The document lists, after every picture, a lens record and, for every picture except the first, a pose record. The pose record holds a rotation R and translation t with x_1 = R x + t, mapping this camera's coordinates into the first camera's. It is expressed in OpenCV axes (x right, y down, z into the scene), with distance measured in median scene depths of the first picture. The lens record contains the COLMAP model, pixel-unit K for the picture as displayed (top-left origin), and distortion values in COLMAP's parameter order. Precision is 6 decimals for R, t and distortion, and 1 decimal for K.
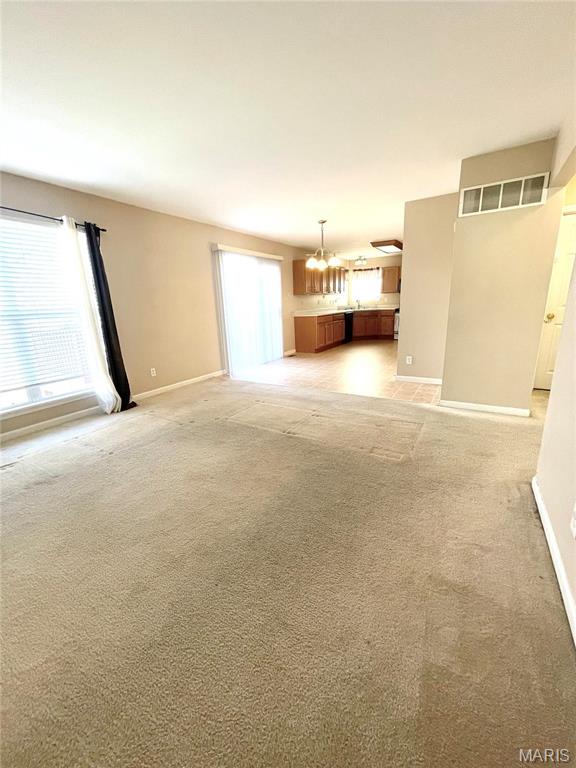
lens RADIAL K [[311.3, 0, 287.3], [0, 311.3, 386.0], [0, 0, 1]] dist [-0.005353, -0.000160]
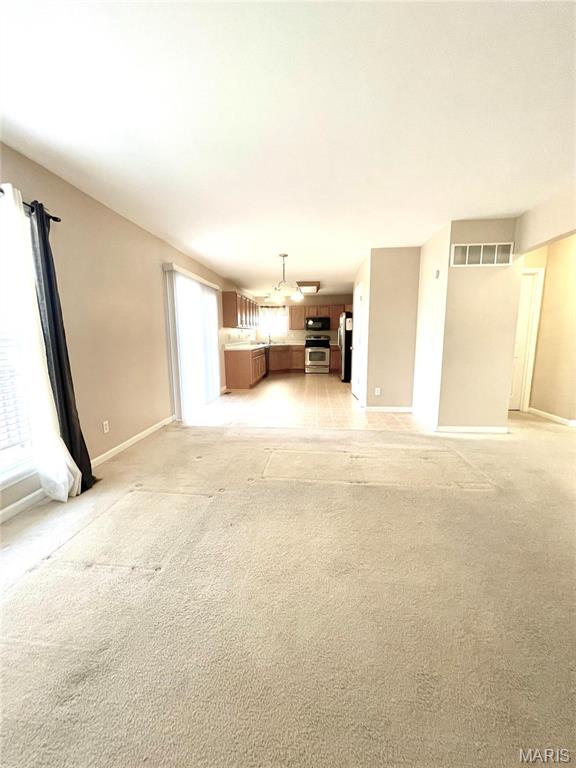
lens RADIAL K [[311.3, 0, 288.3], [0, 311.3, 384.5], [0, 0, 1]] dist [-0.005353, -0.000160]
pose [[0.898713, -0.038425, 0.436850, -0.447047], [0.088393, 0.991581, -0.094629, -0.043949], [-0.429536, 0.123659, 0.894543, 0.235228]]
